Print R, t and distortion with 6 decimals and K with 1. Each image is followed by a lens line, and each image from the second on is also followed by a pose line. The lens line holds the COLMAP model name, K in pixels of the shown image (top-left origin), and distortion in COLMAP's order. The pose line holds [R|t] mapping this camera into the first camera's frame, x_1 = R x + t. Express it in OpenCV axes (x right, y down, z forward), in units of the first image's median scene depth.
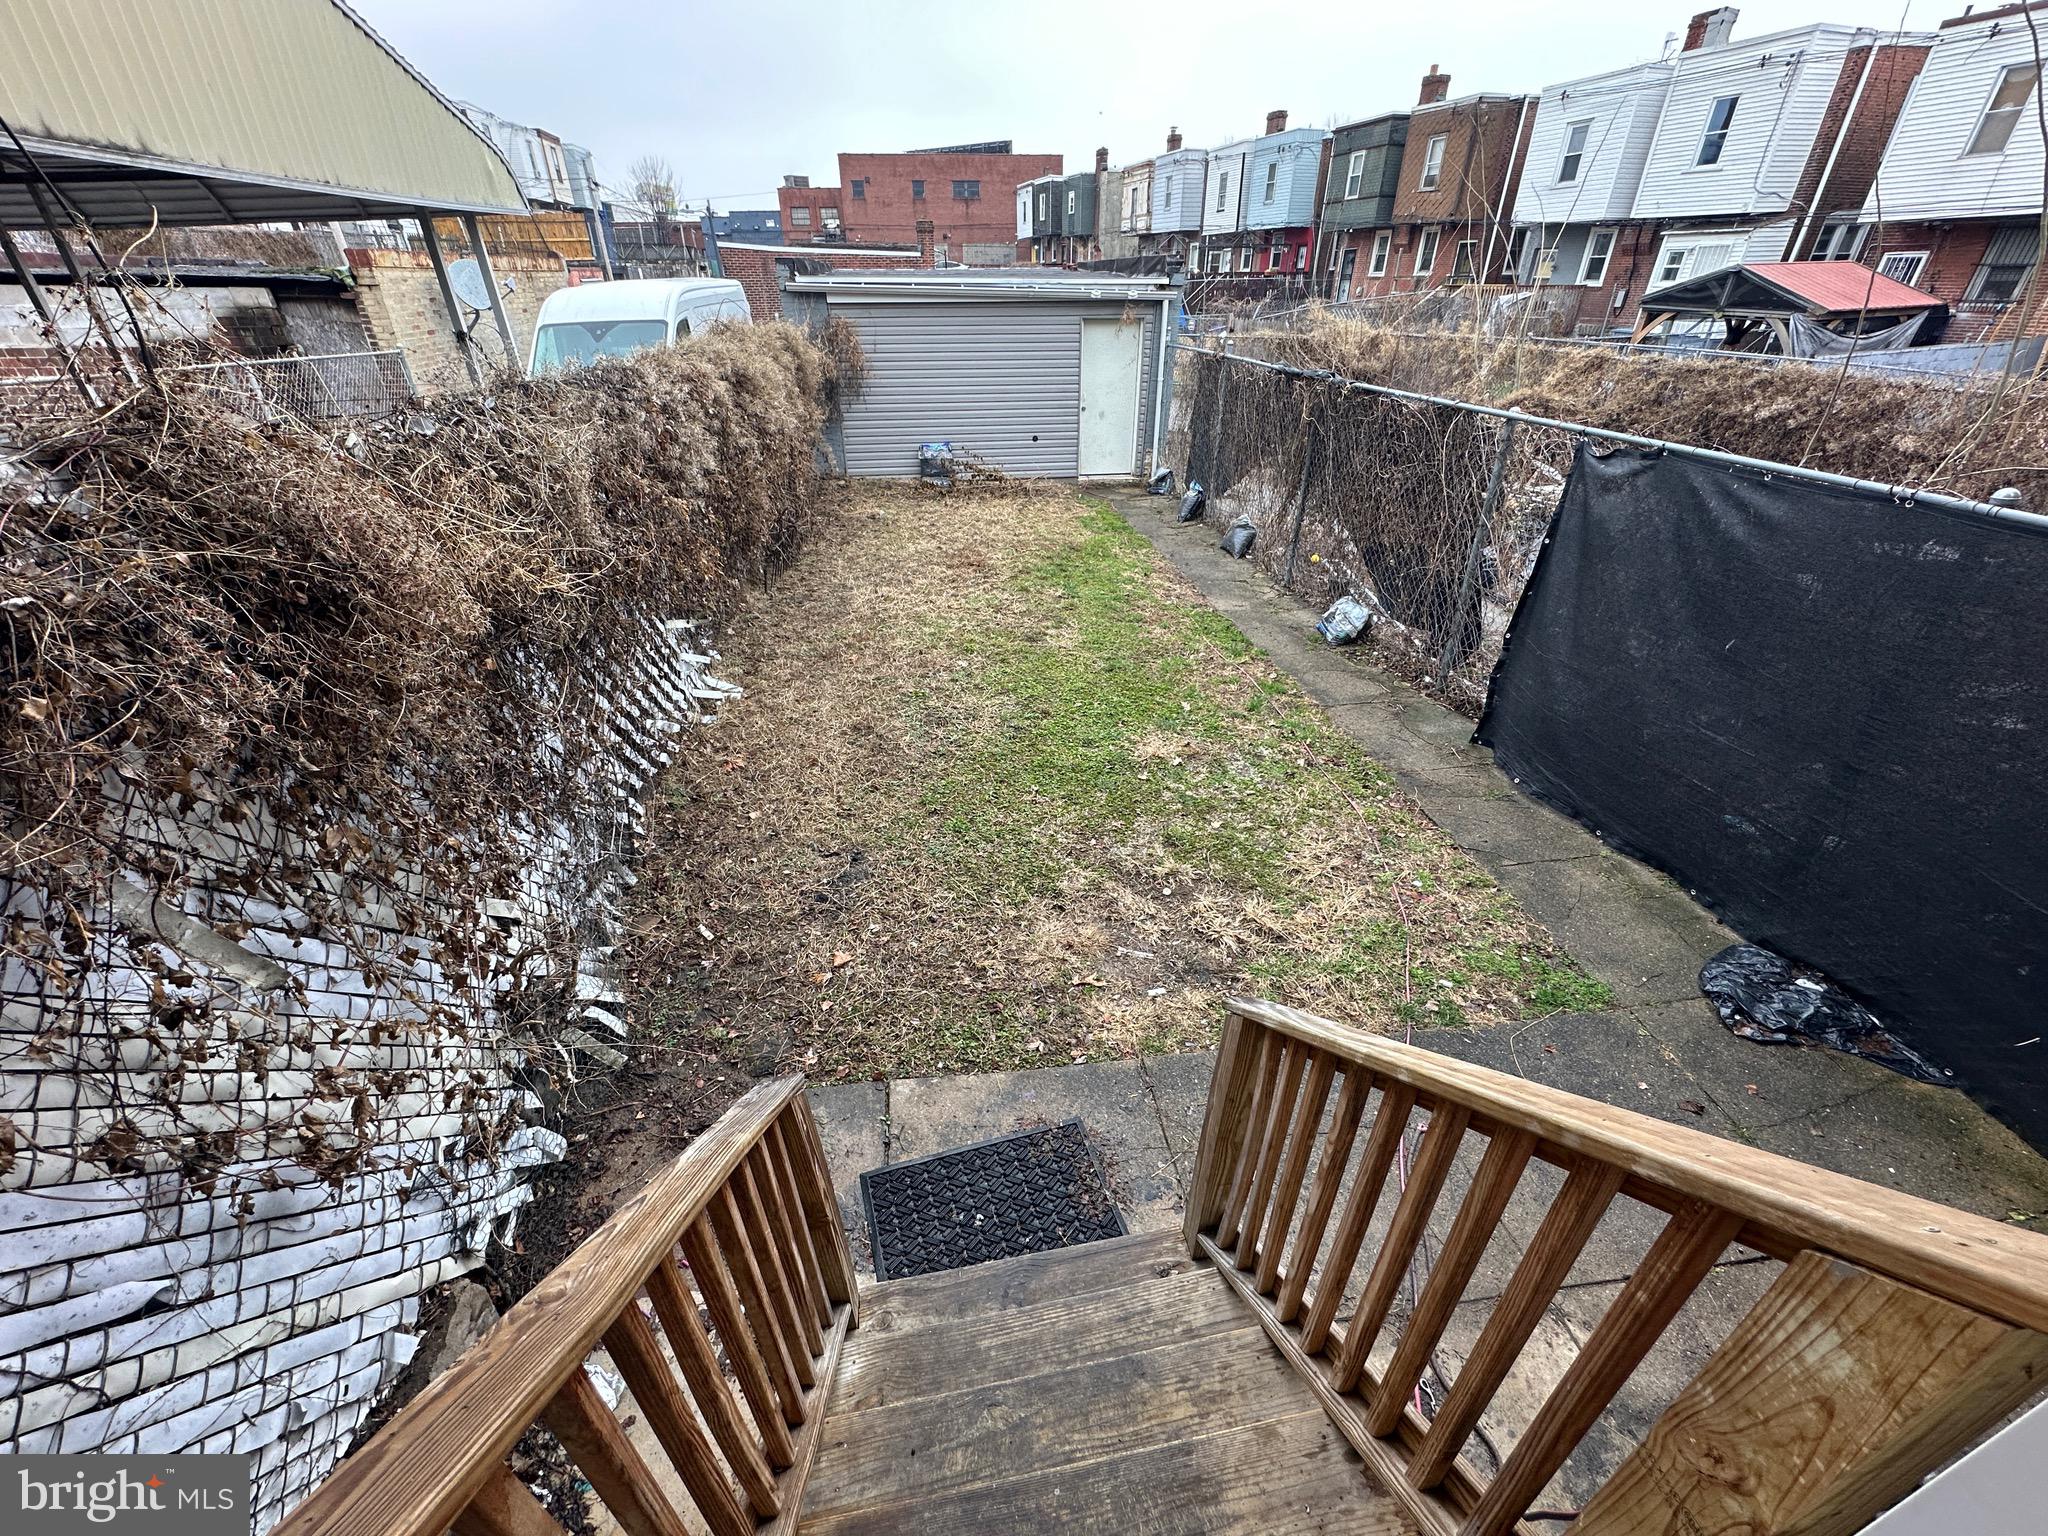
lens RADIAL K [[814.5, 0, 1022.9], [0, 814.5, 768.8], [0, 0, 1]] dist [-0.003599, 0.000537]
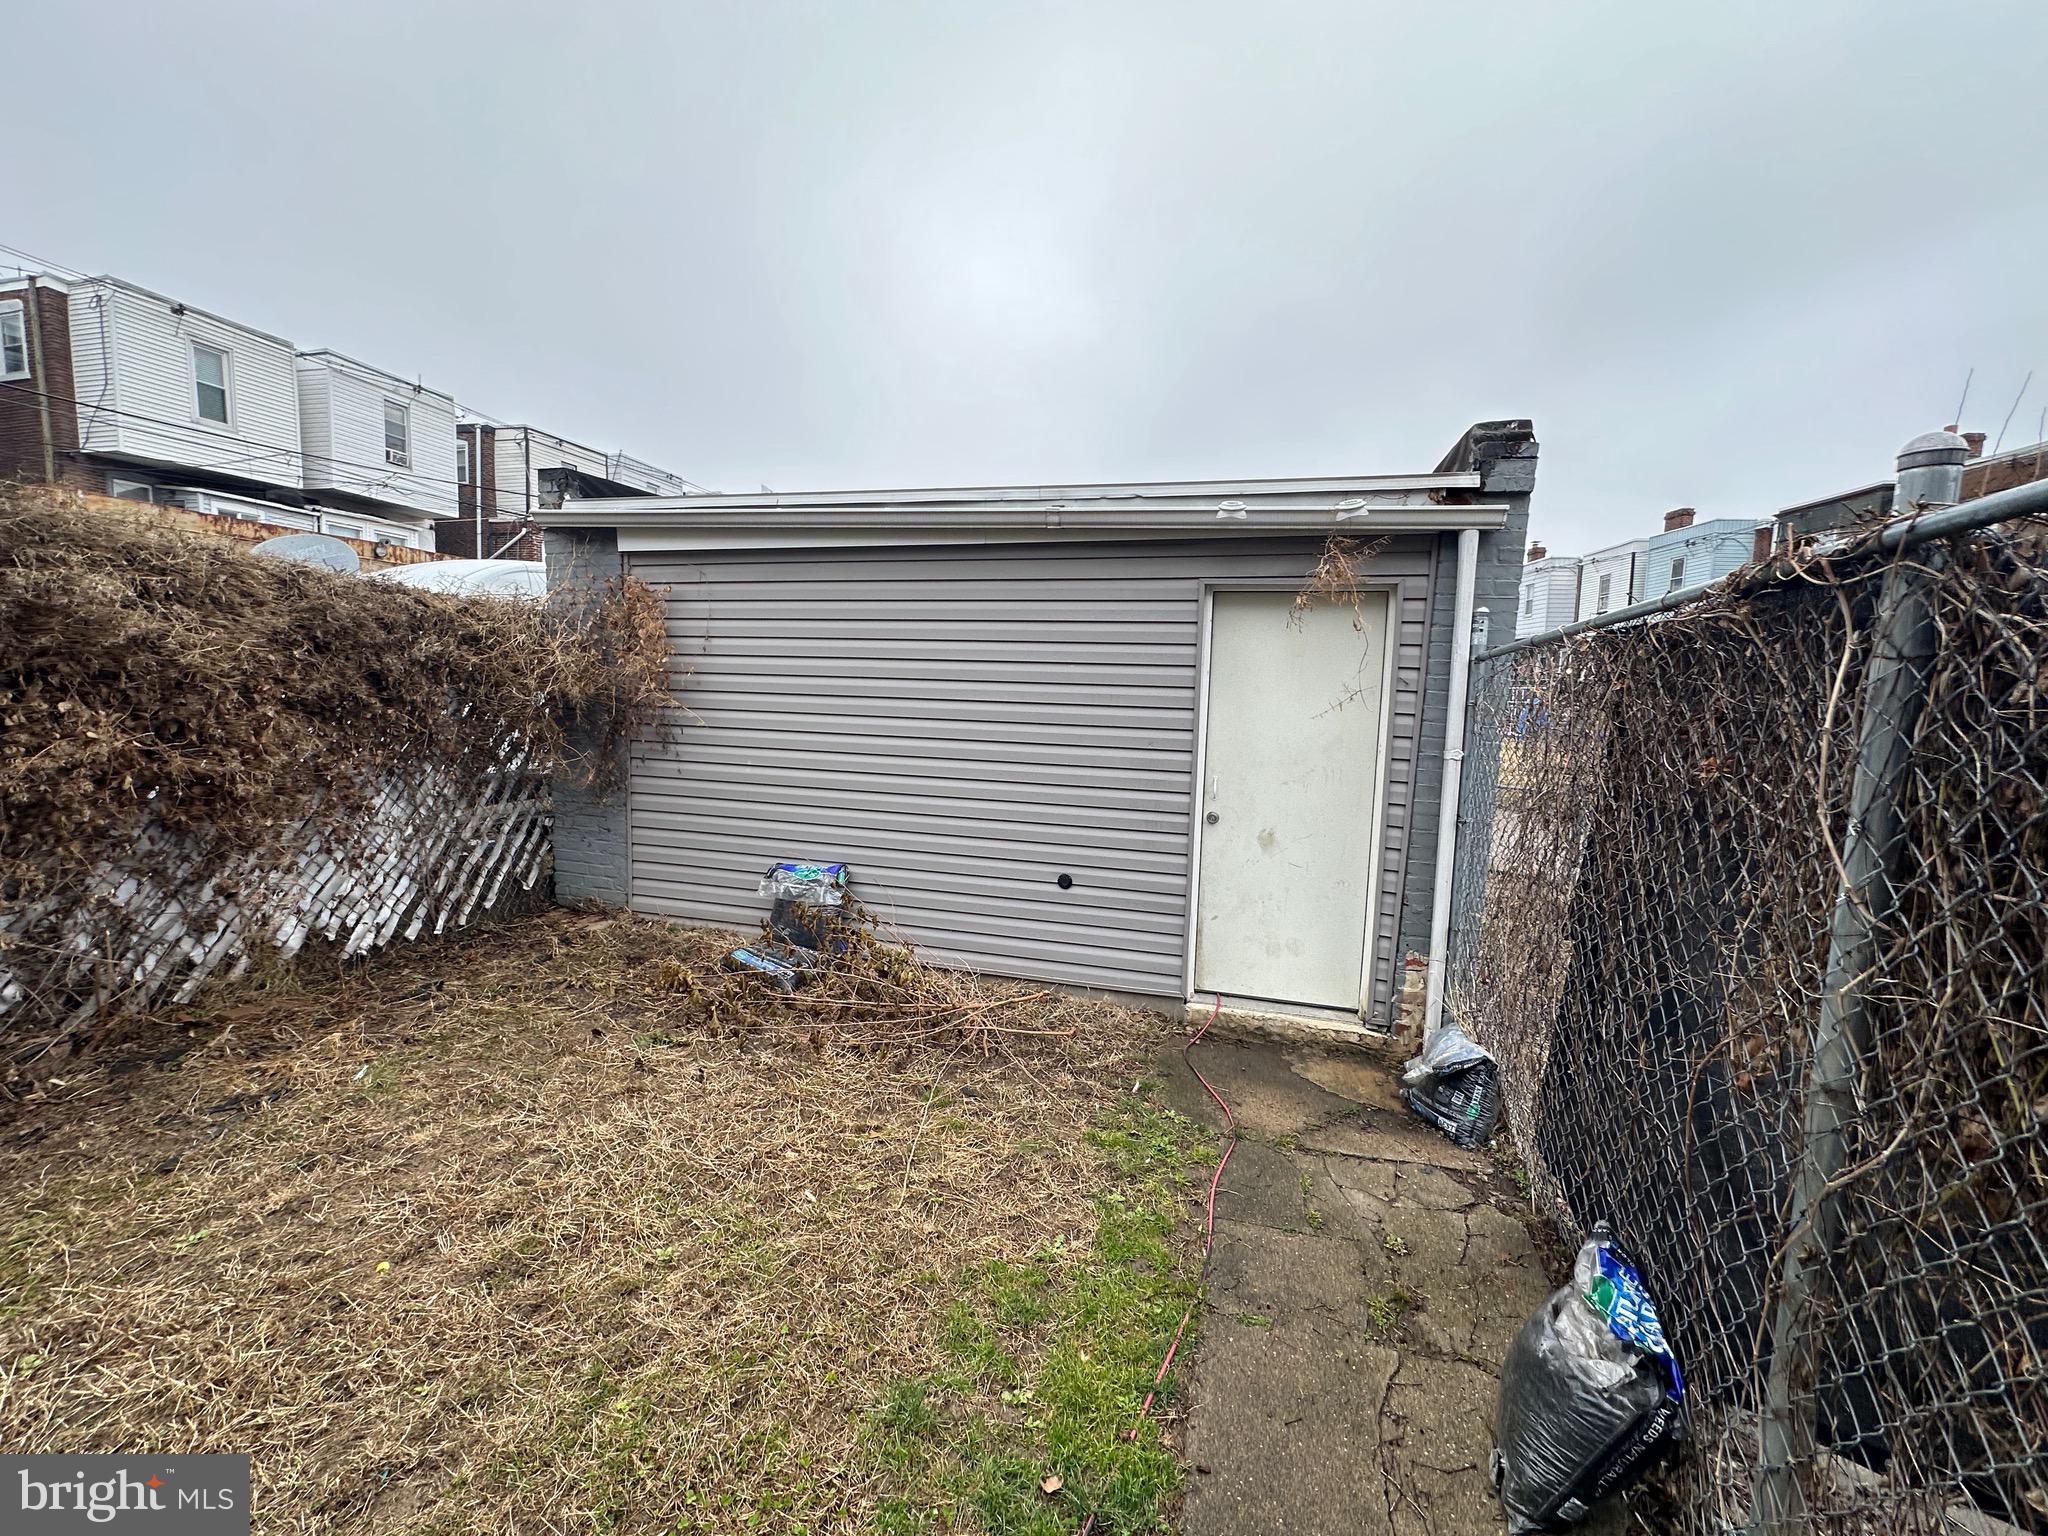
lens RADIAL K [[814.5, 0, 1022.9], [0, 814.5, 768.8], [0, 0, 1]] dist [-0.003599, 0.000537]
pose [[0.917110, 0.072275, -0.392027, 0.136019], [-0.234975, 0.892429, -0.385173, -0.306174], [0.322018, 0.445362, 0.835438, 0.668290]]
